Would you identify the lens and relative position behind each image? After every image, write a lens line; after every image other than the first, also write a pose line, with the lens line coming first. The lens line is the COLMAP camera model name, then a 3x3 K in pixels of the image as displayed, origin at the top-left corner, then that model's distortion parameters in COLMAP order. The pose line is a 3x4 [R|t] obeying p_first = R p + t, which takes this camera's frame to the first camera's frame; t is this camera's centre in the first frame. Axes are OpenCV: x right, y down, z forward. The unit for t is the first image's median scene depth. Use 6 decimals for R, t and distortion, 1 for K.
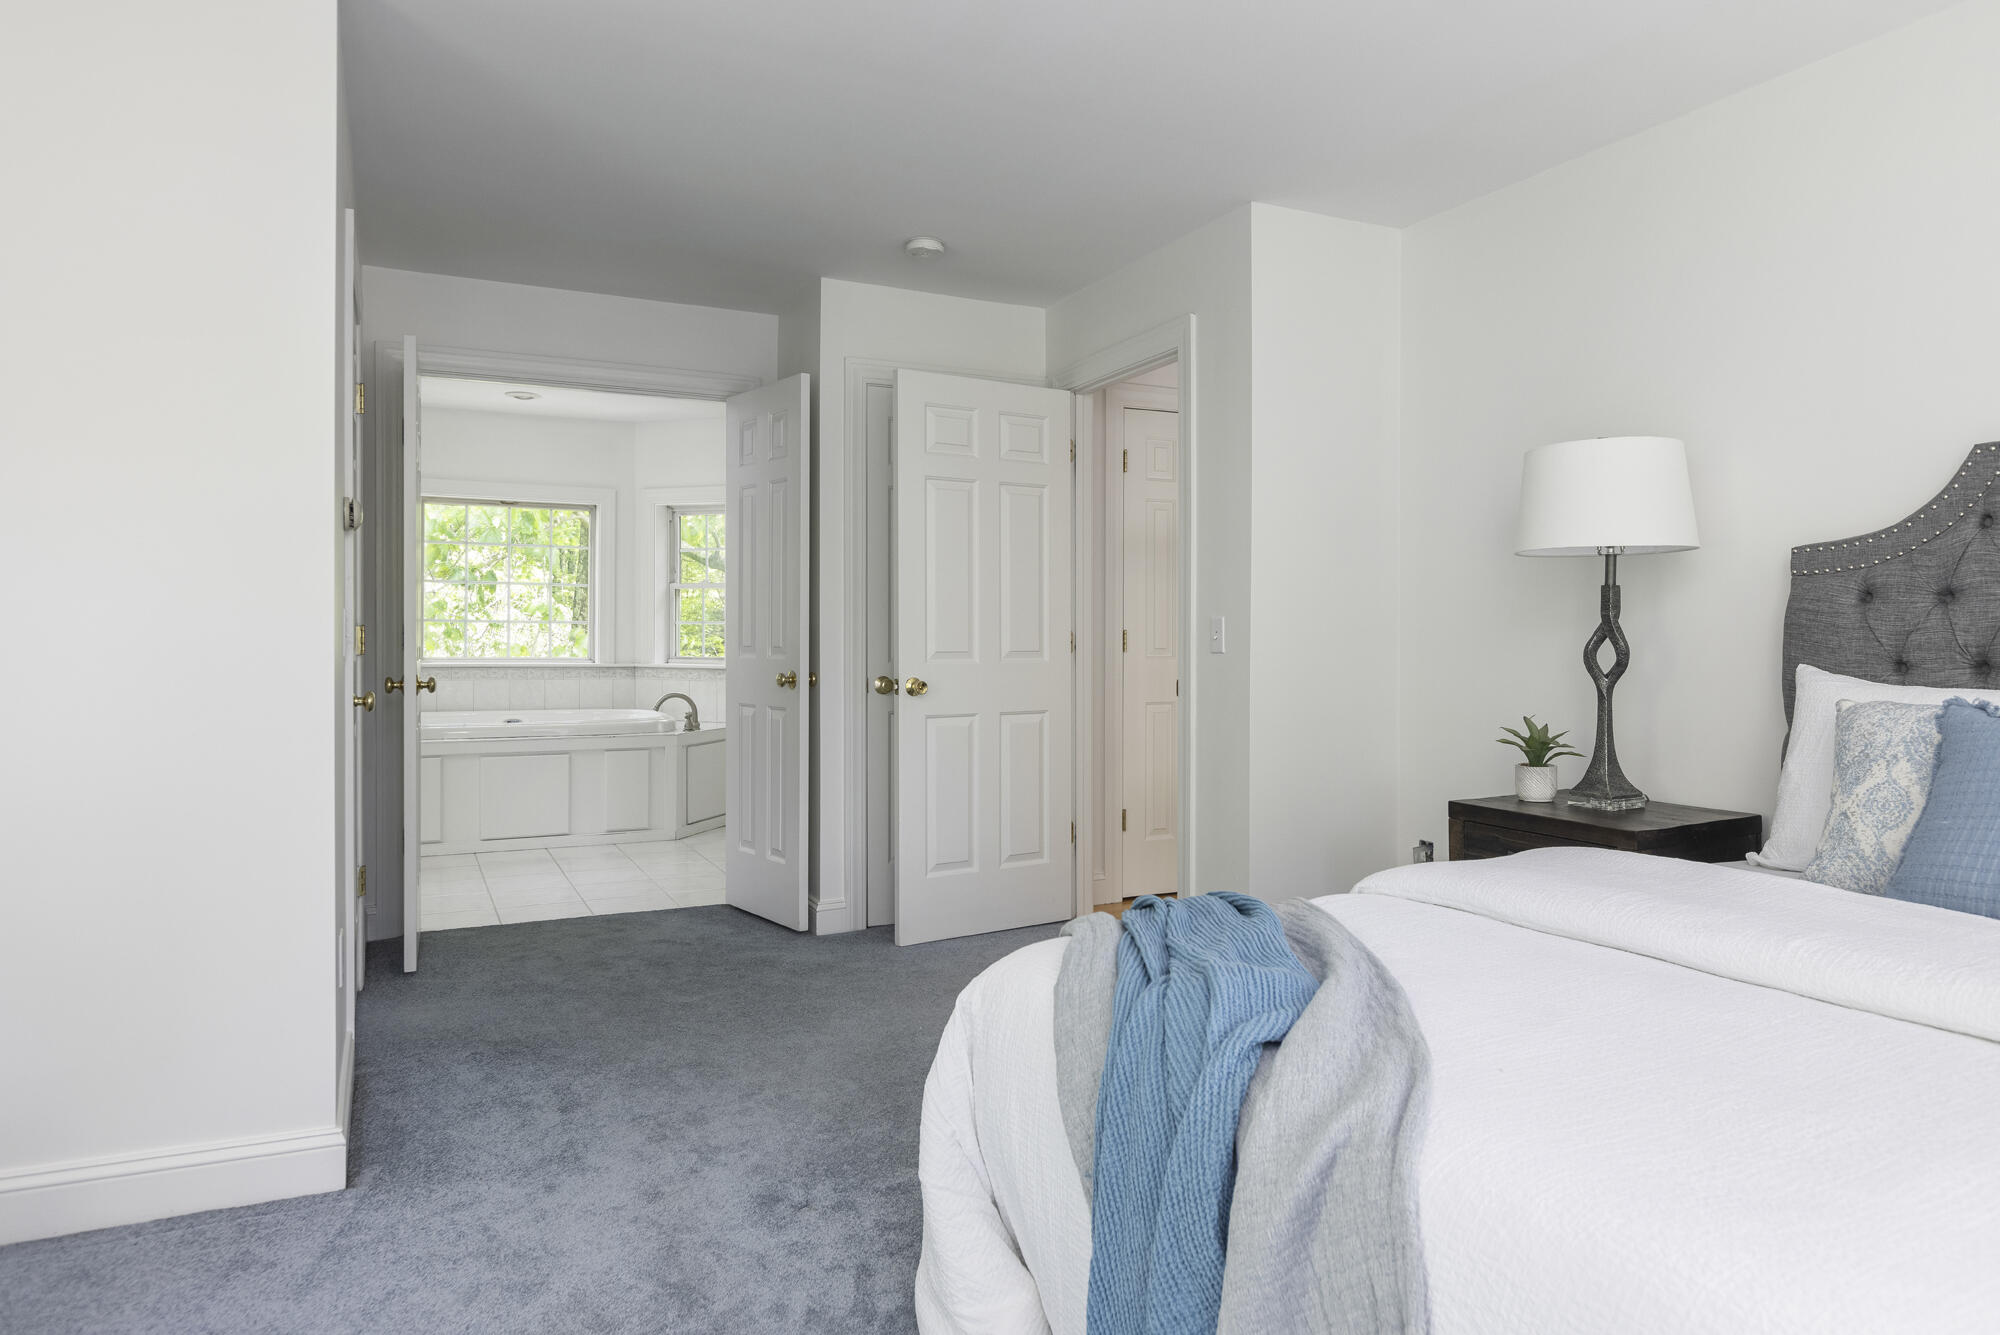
lens RADIAL K [[1239.1, 0, 987.2], [0, 1239.1, 651.9], [0, 0, 1]] dist [-0.007581, -0.000366]
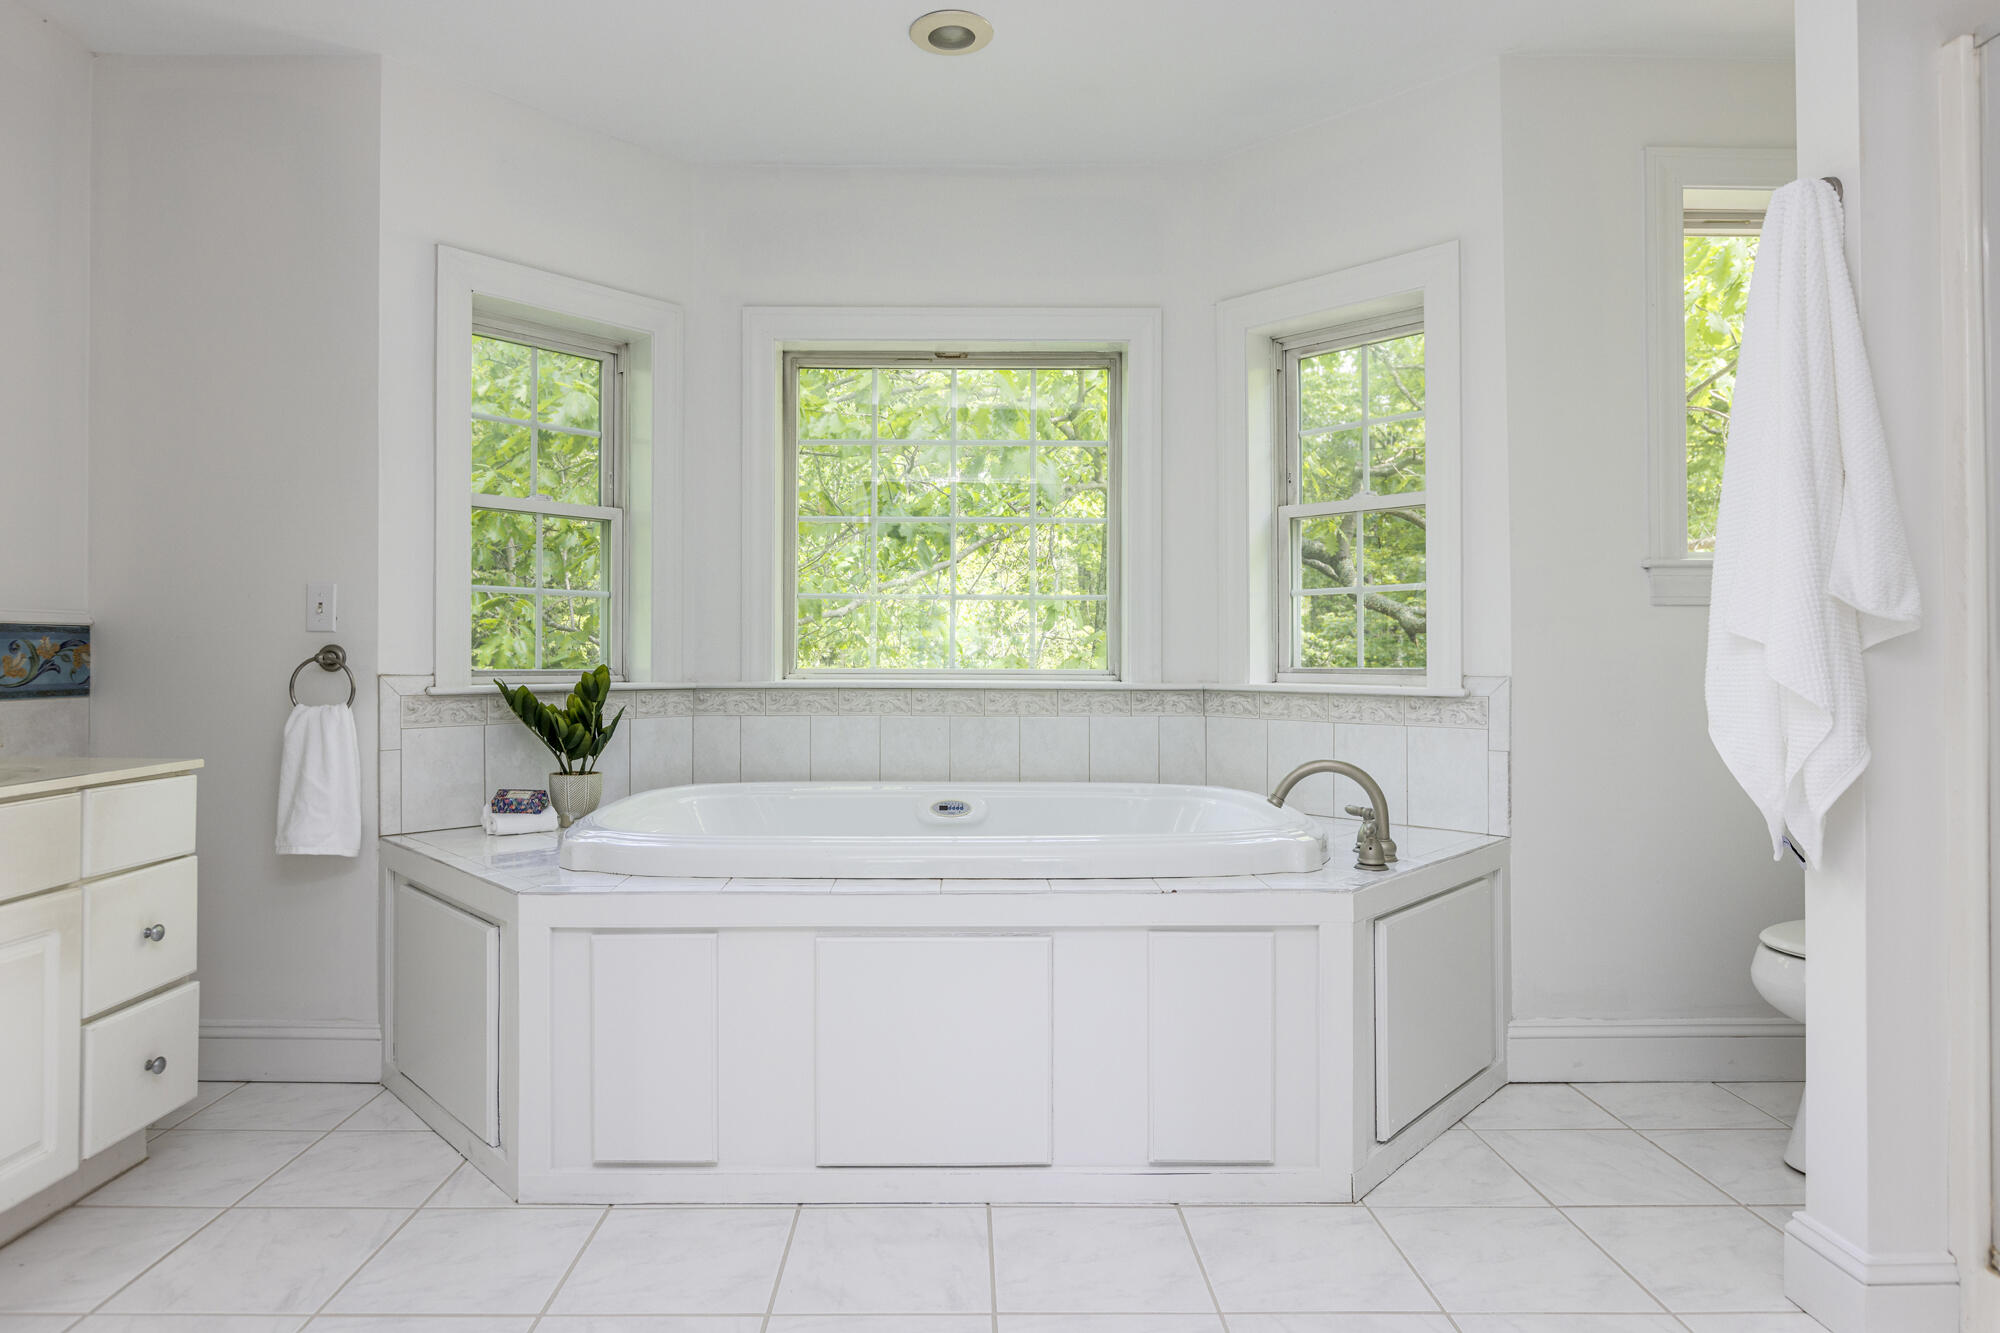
lens RADIAL K [[1239.1, 0, 990.4], [0, 1239.1, 662.3], [0, 0, 1]] dist [-0.007581, -0.000366]
pose [[0.914603, -0.007063, -0.404292, -0.175194], [0.002157, 0.999918, -0.012589, 0.007803], [0.404348, 0.010642, 0.914543, 0.559492]]
